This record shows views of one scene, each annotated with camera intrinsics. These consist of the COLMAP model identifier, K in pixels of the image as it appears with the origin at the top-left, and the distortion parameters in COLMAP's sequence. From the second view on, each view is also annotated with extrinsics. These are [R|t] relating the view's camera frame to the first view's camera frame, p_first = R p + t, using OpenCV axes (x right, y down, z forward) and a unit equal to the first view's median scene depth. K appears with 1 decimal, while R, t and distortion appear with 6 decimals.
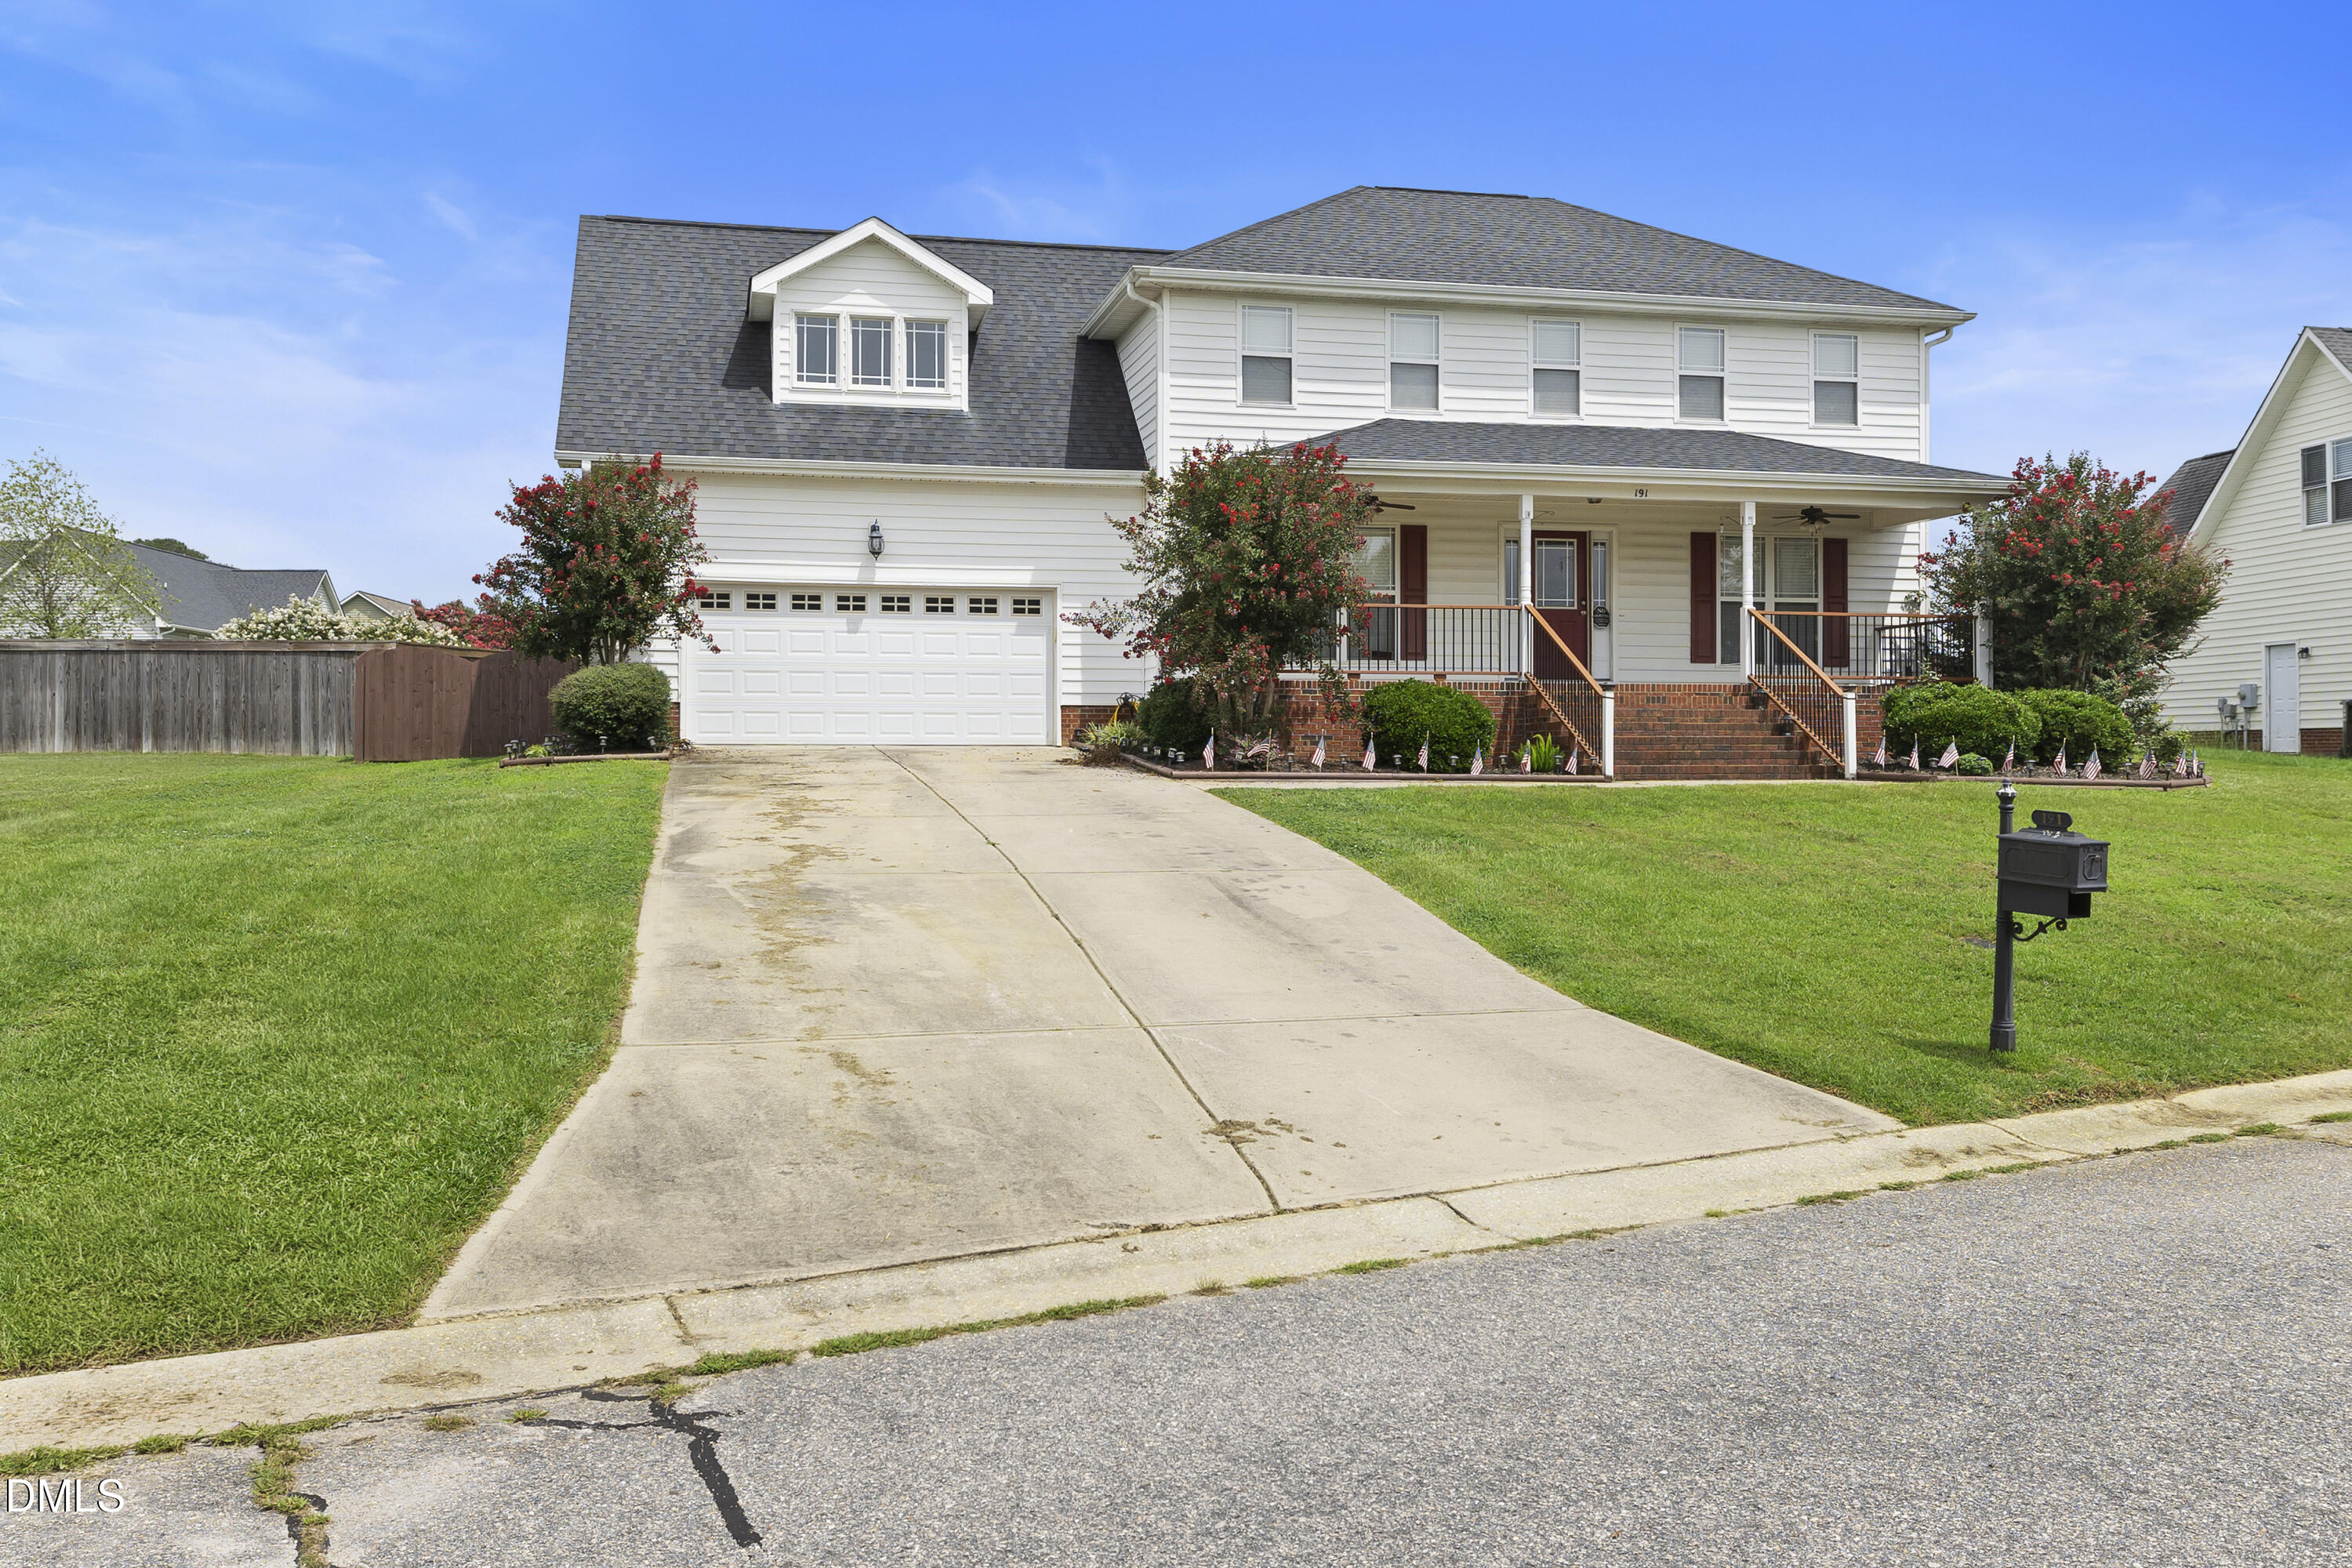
lens RADIAL K [[1978.6, 0, 1164.1], [0, 1978.6, 756.2], [0, 0, 1]] dist [0.025684, -0.005841]
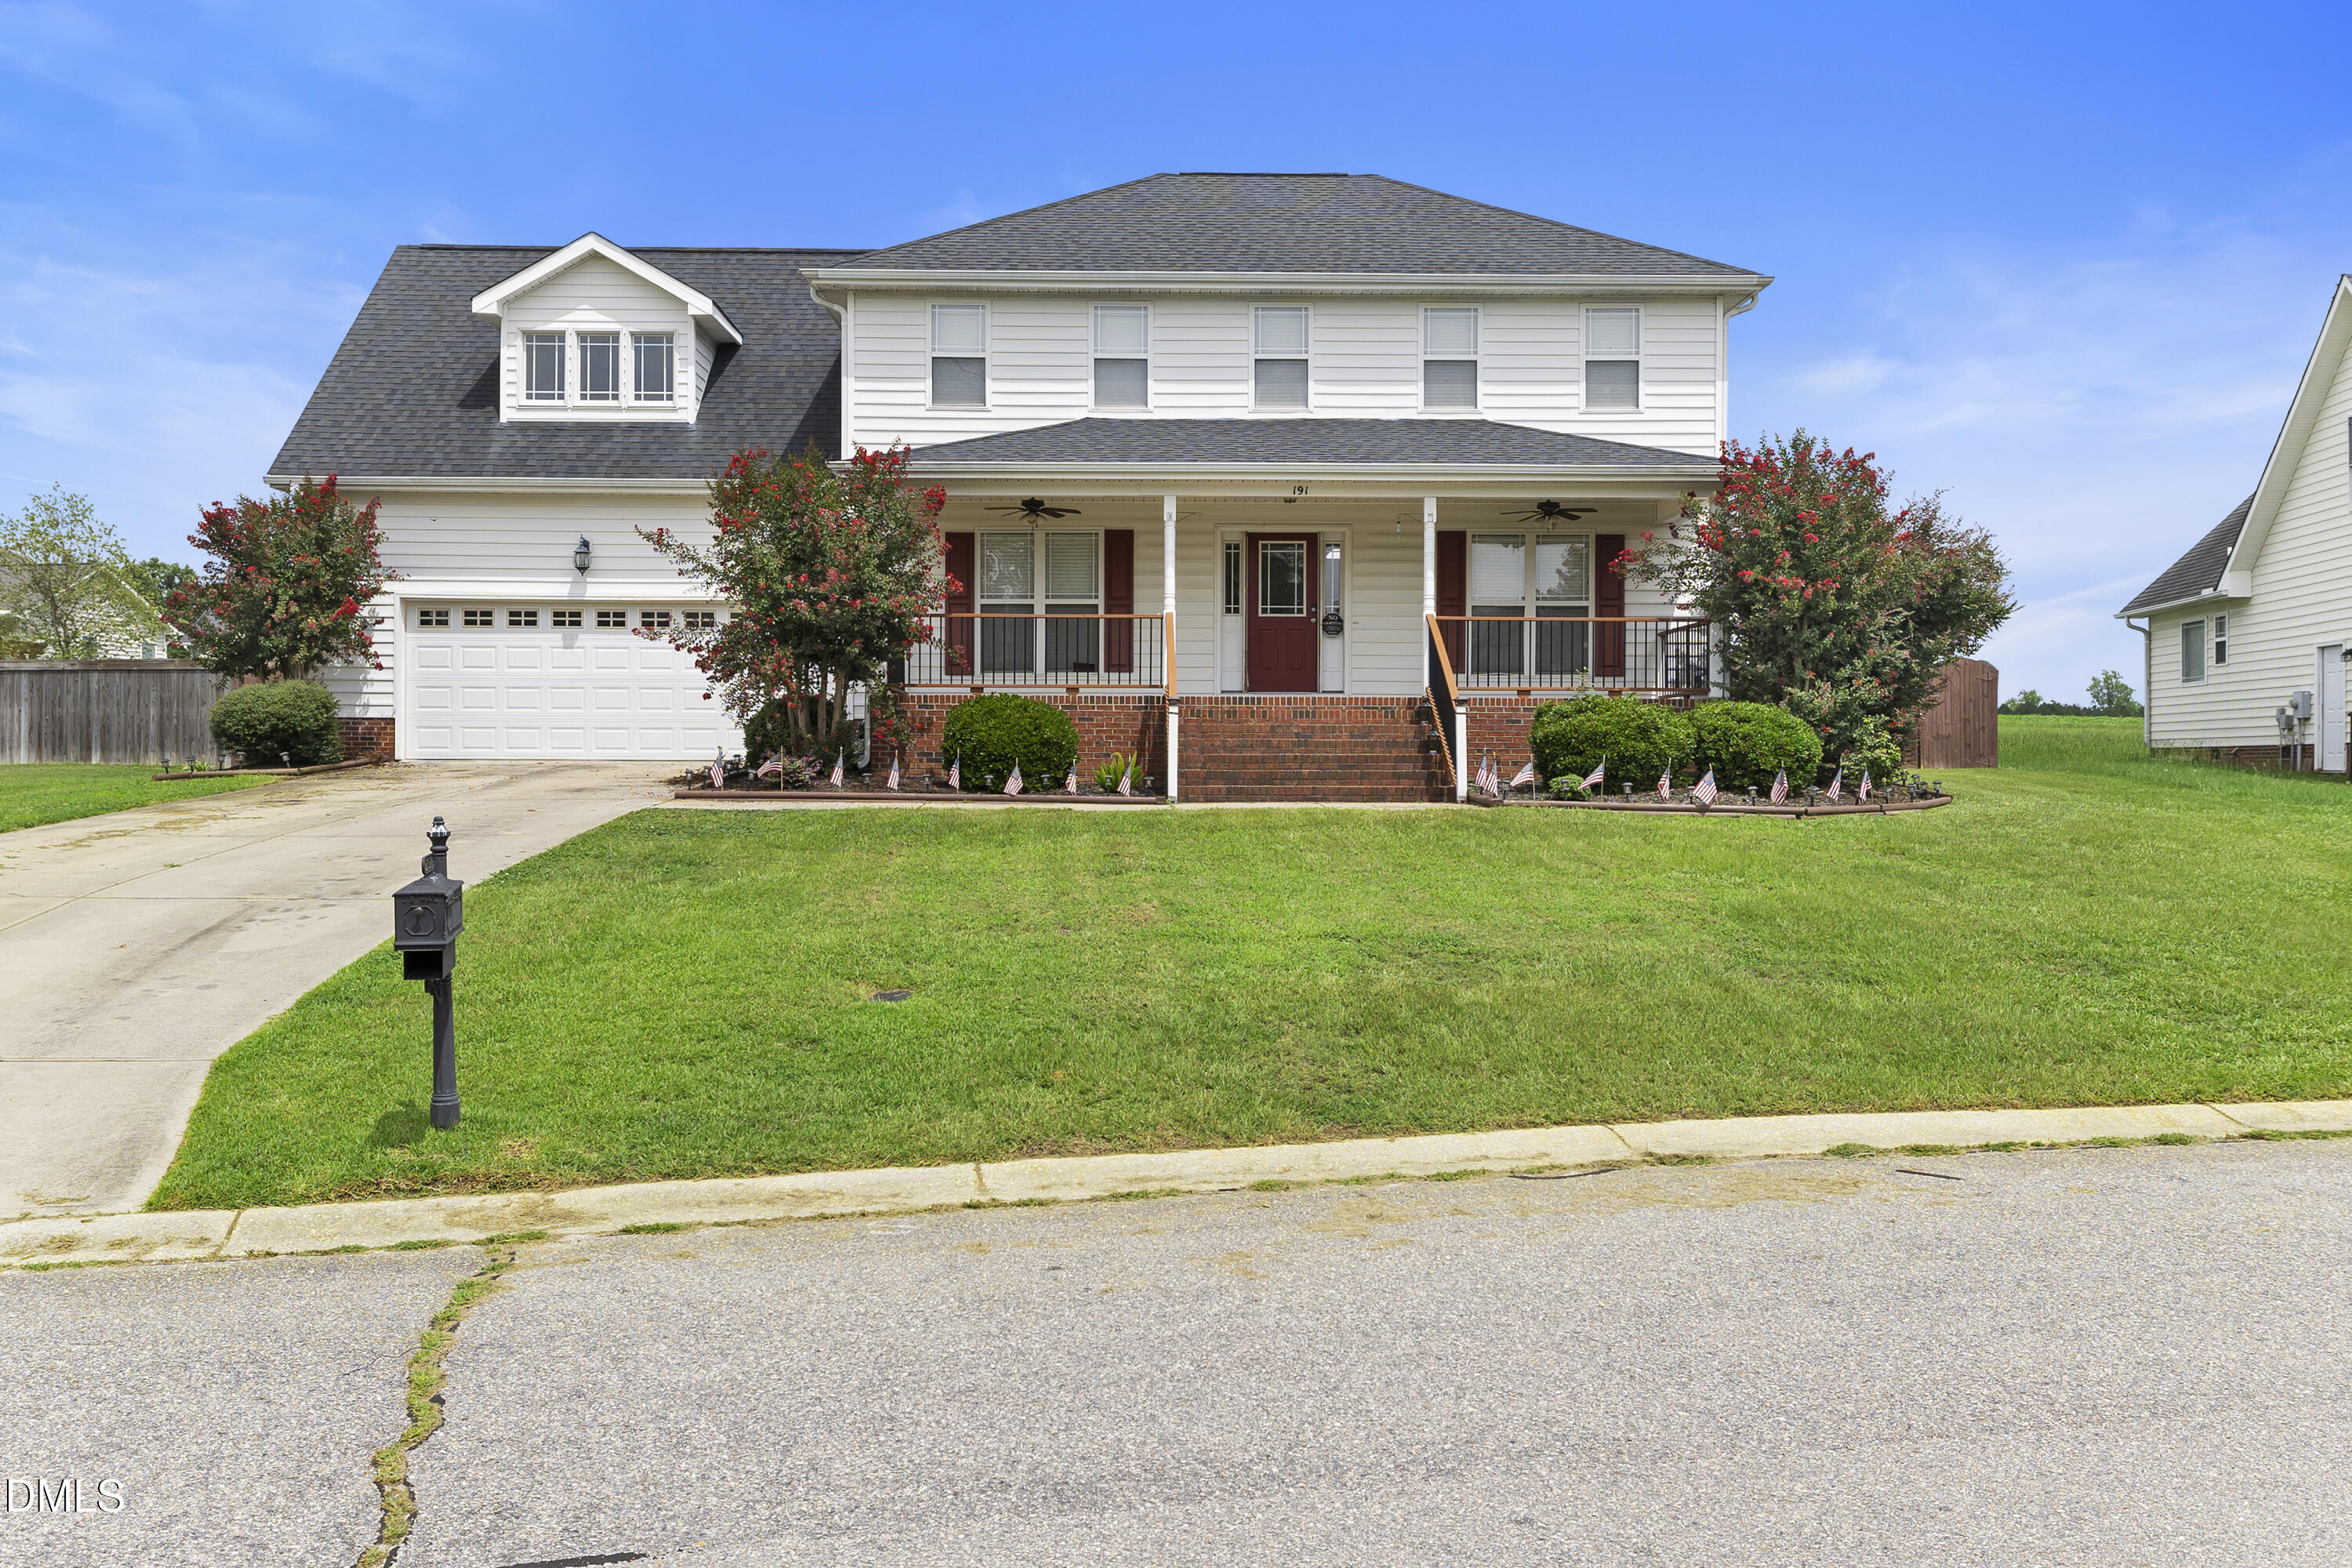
lens RADIAL K [[1955.5, 0, 1176.0], [0, 1955.5, 784.0], [0, 0, 1]] dist [0.021444, 0.000017]
pose [[0.978732, 0.005313, -0.205075, 0.343682], [-0.003219, 0.999939, 0.010543, -0.004961], [0.205119, -0.009659, 0.978689, 0.088480]]
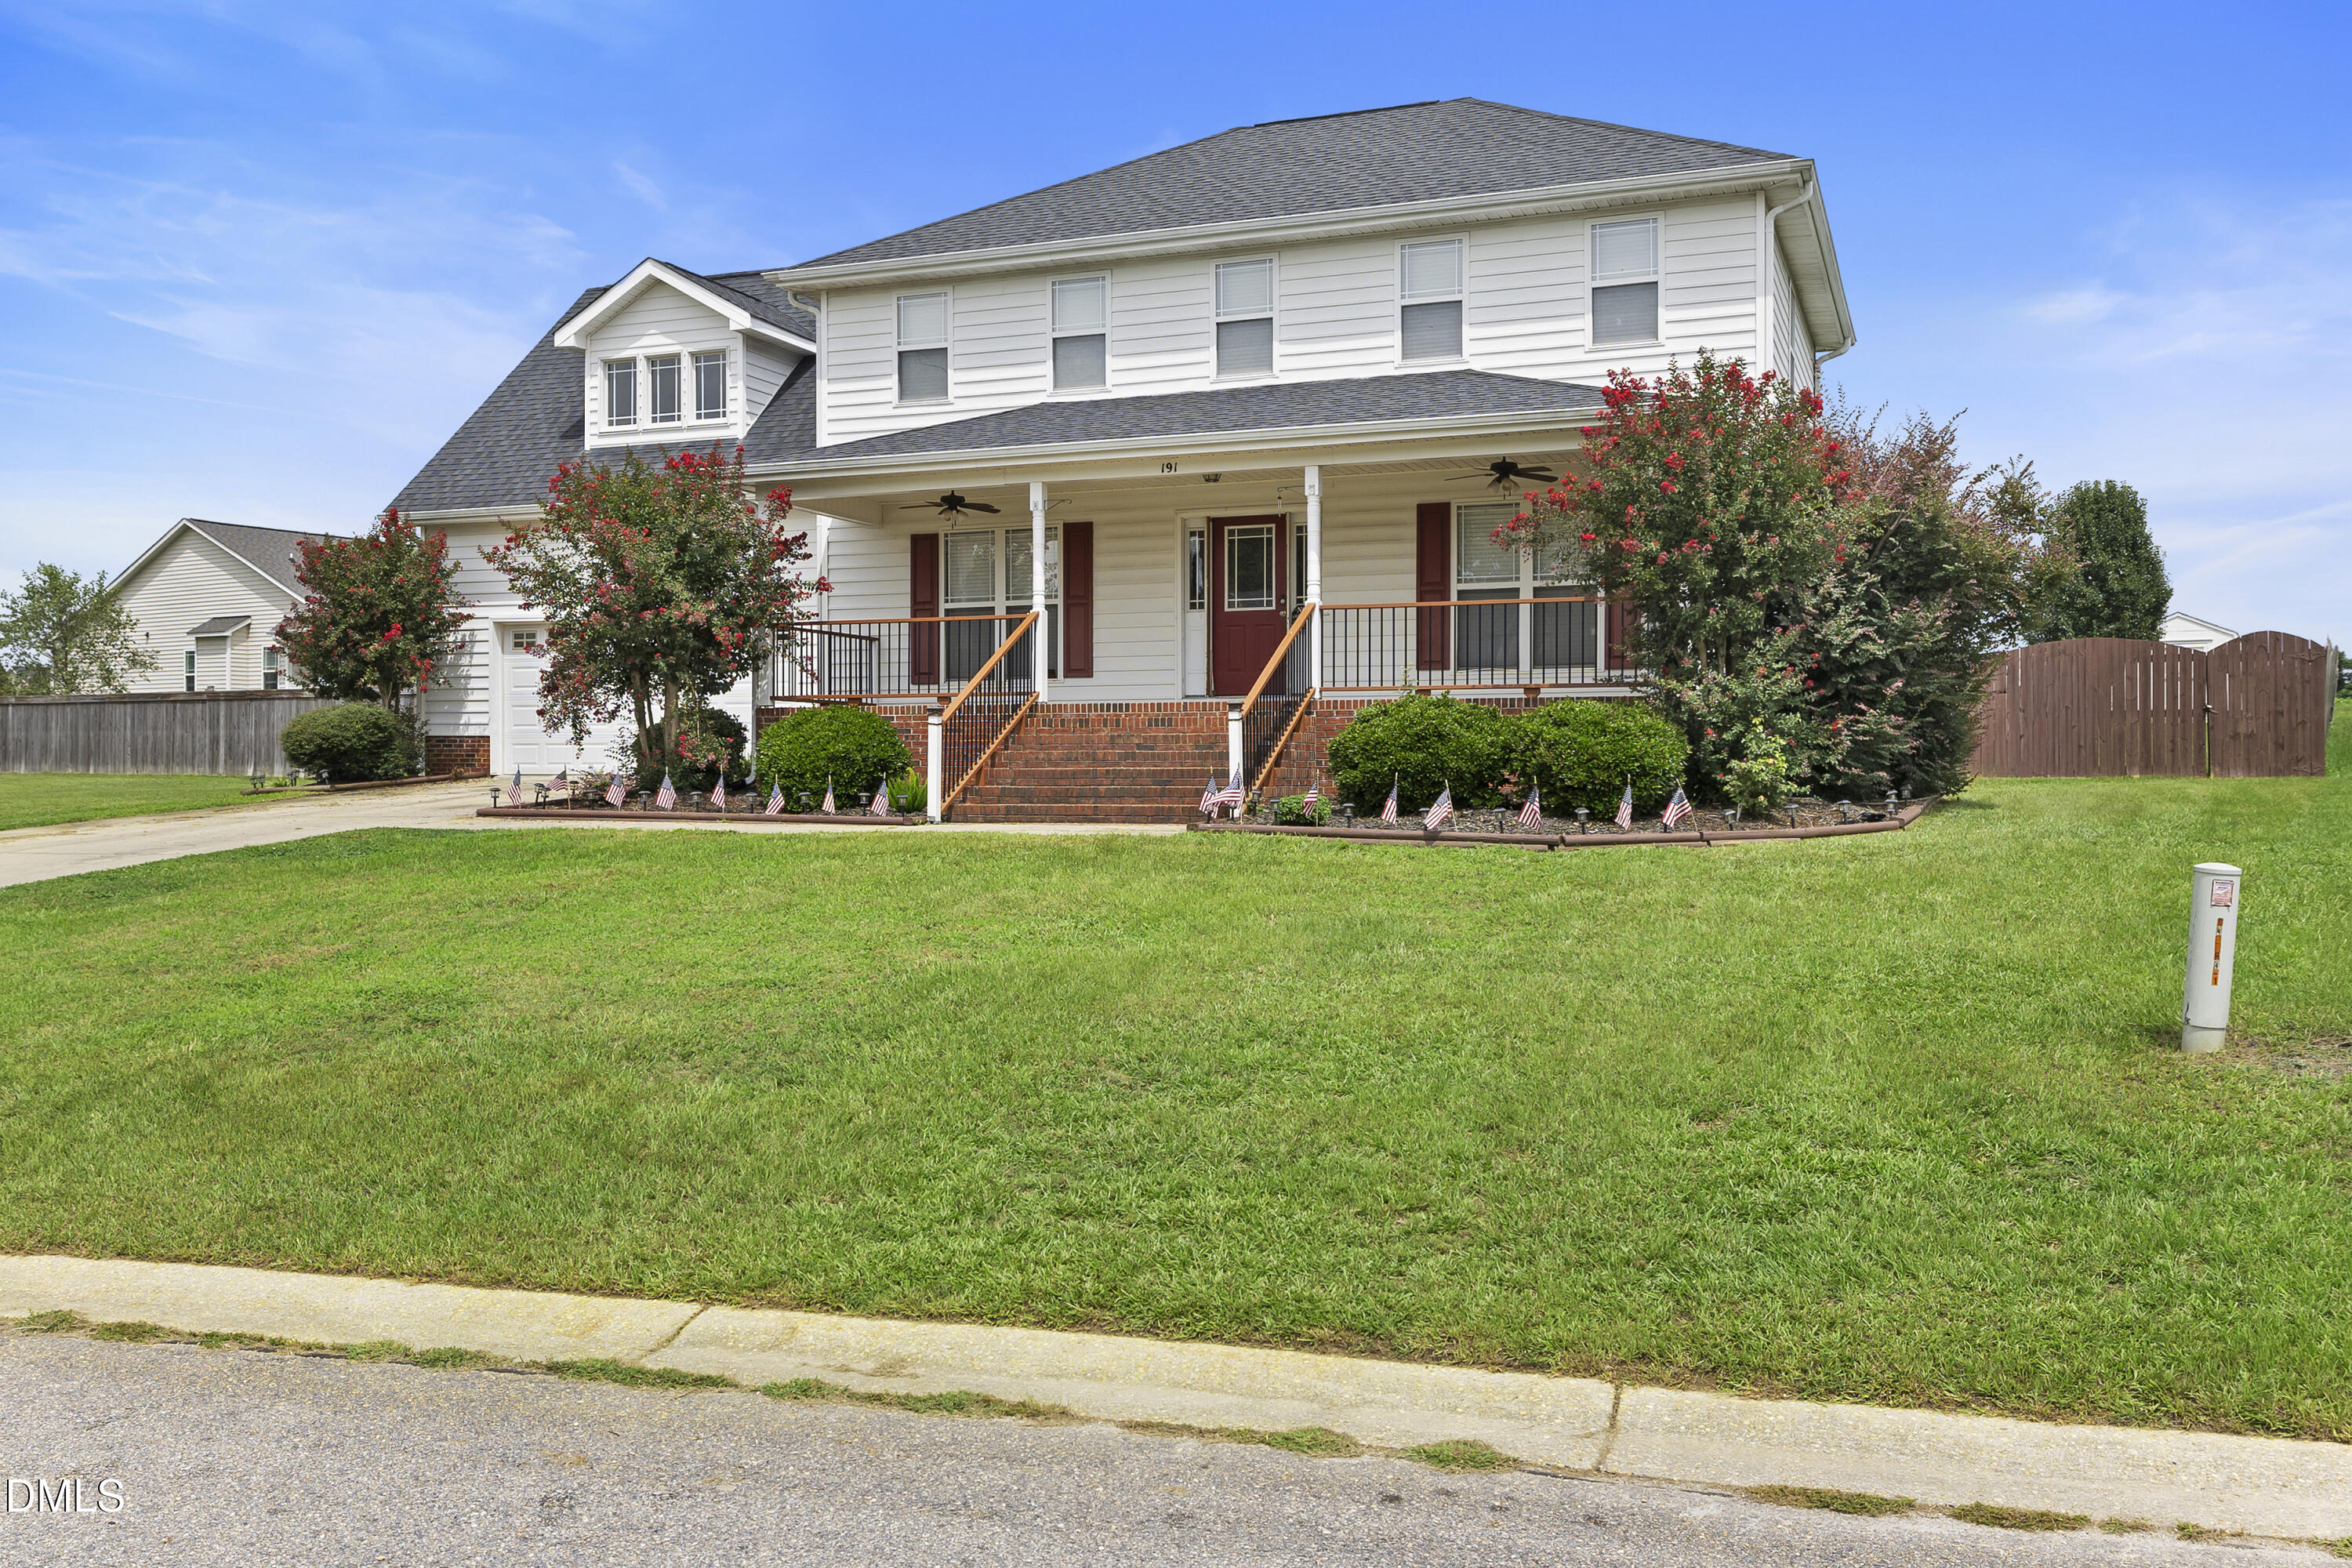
lens RADIAL K [[1955.5, 0, 1176.0], [0, 1955.5, 784.0], [0, 0, 1]] dist [0.021444, 0.000017]
pose [[0.827423, 0.003202, -0.561571, 0.641441], [0.002910, 0.999946, 0.009989, -0.010123], [0.561572, -0.009899, 0.827369, 0.311105]]
